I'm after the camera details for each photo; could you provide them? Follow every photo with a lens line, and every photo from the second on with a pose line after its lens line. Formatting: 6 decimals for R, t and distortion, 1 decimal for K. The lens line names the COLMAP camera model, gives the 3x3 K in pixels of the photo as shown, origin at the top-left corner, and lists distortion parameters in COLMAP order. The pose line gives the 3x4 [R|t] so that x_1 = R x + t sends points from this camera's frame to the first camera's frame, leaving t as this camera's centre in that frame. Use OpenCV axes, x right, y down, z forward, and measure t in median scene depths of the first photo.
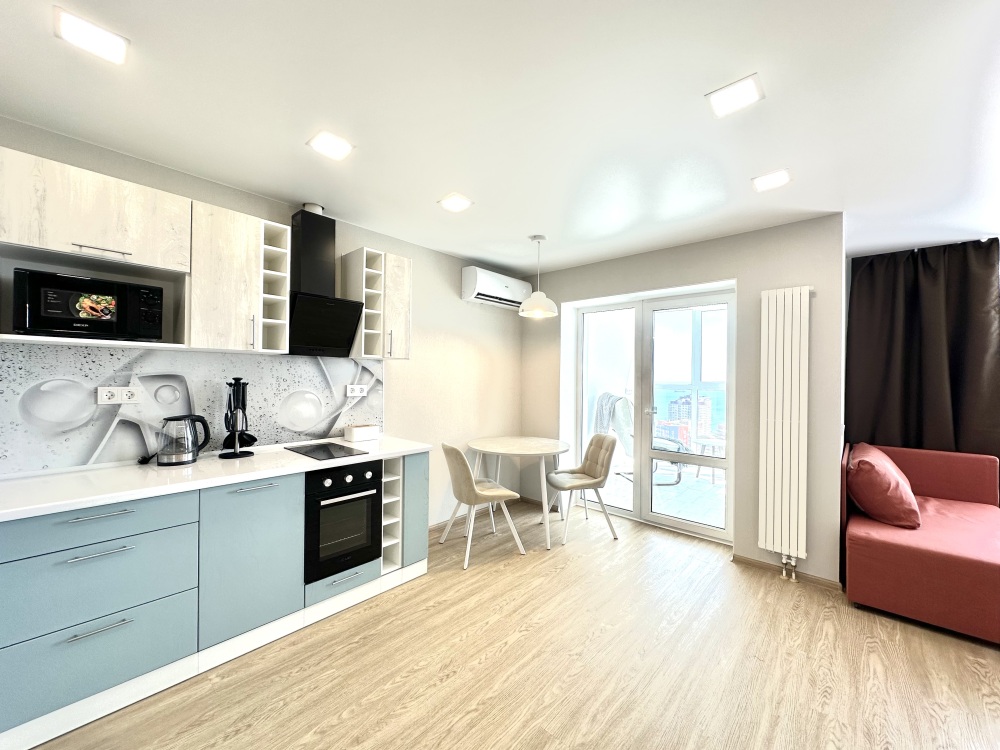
lens RADIAL K [[402.1, 0, 499.9], [0, 402.1, 376.7], [0, 0, 1]] dist [0.002171, 0.000835]
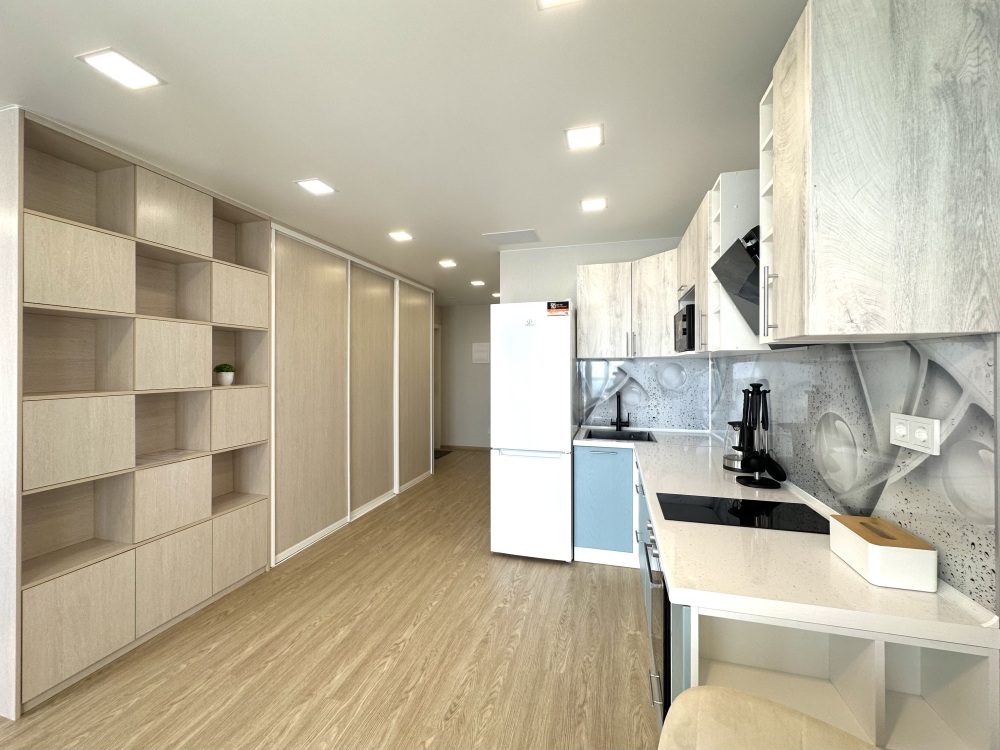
lens RADIAL K [[402.1, 0, 497.9], [0, 402.1, 367.9], [0, 0, 1]] dist [0.002171, 0.000835]
pose [[-0.900218, -0.011927, -0.435275, 0.152543], [-0.012460, 0.999921, -0.001629, -0.022397], [0.435261, 0.003957, -0.900296, 1.583834]]
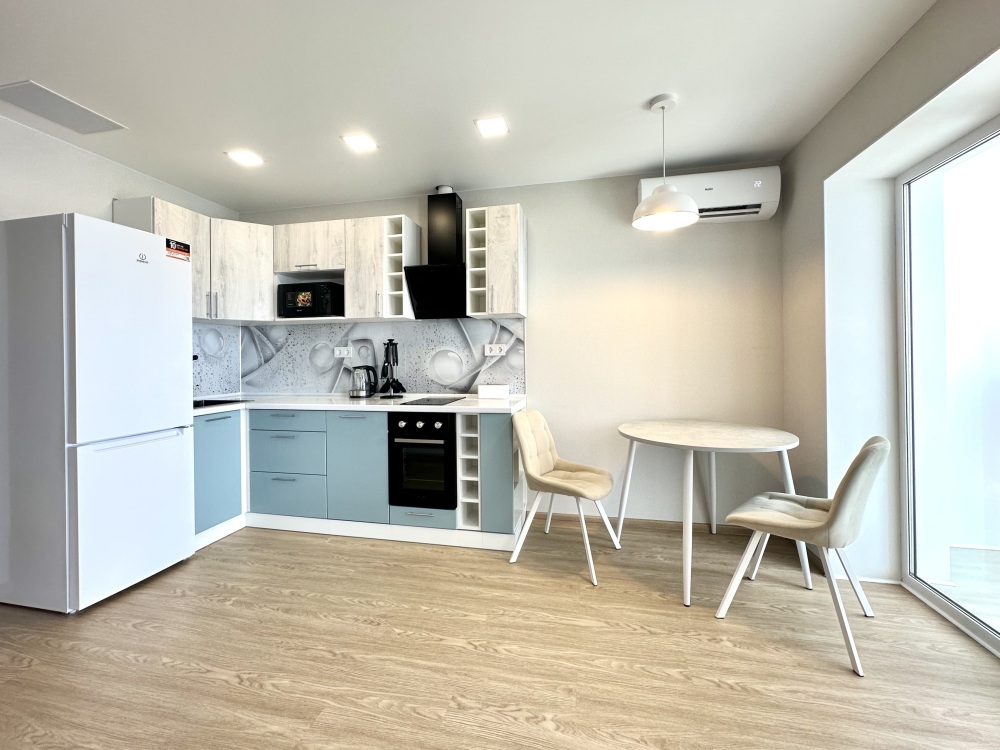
lens RADIAL K [[434.0, 0, 489.5], [0, 434.0, 357.7], [0, 0, 1]] dist [0.000790, 0.000036]
pose [[0.477141, -0.020041, -0.878598, 0.819300], [0.014249, 0.999785, -0.015067, 0.095867], [0.878711, -0.005330, 0.477324, 0.639241]]
